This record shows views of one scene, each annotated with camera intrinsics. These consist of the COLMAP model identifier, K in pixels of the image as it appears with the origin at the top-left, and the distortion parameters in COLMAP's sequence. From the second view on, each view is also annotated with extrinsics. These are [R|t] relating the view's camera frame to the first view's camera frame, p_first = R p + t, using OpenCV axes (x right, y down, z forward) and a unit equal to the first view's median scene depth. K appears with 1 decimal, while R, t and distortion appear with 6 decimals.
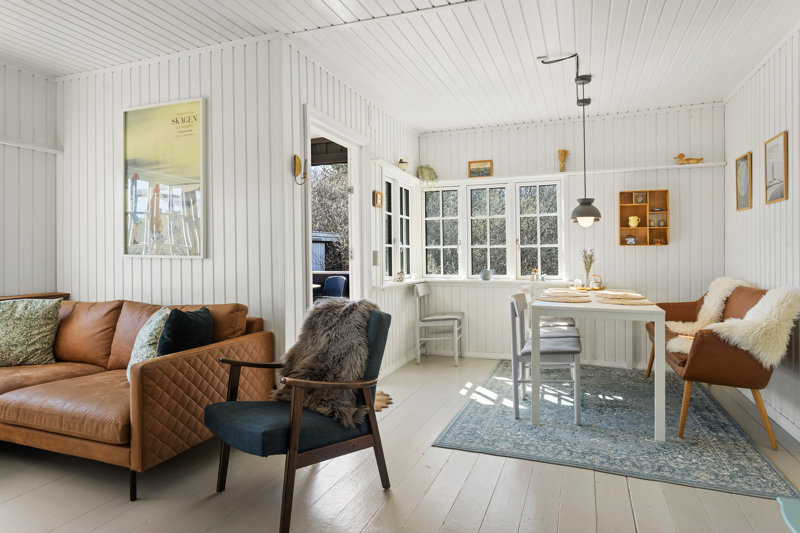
lens RADIAL K [[486.9, 0, 402.5], [0, 486.9, 252.7], [0, 0, 1]] dist [-0.000002, 0.000297]
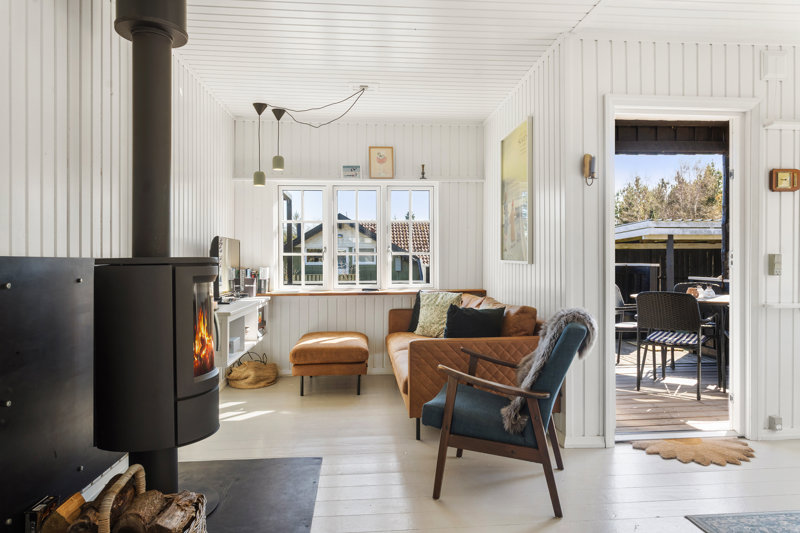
lens RADIAL K [[541.9, 0, 400.0], [0, 541.9, 266.5], [0, 0, 1]] dist [-0.000477, 0.000515]
pose [[0.406610, 0.011476, -0.913530, 0.584706], [0.004569, 0.999883, 0.014594, -0.001055], [0.913590, -0.010108, 0.406510, 0.244583]]
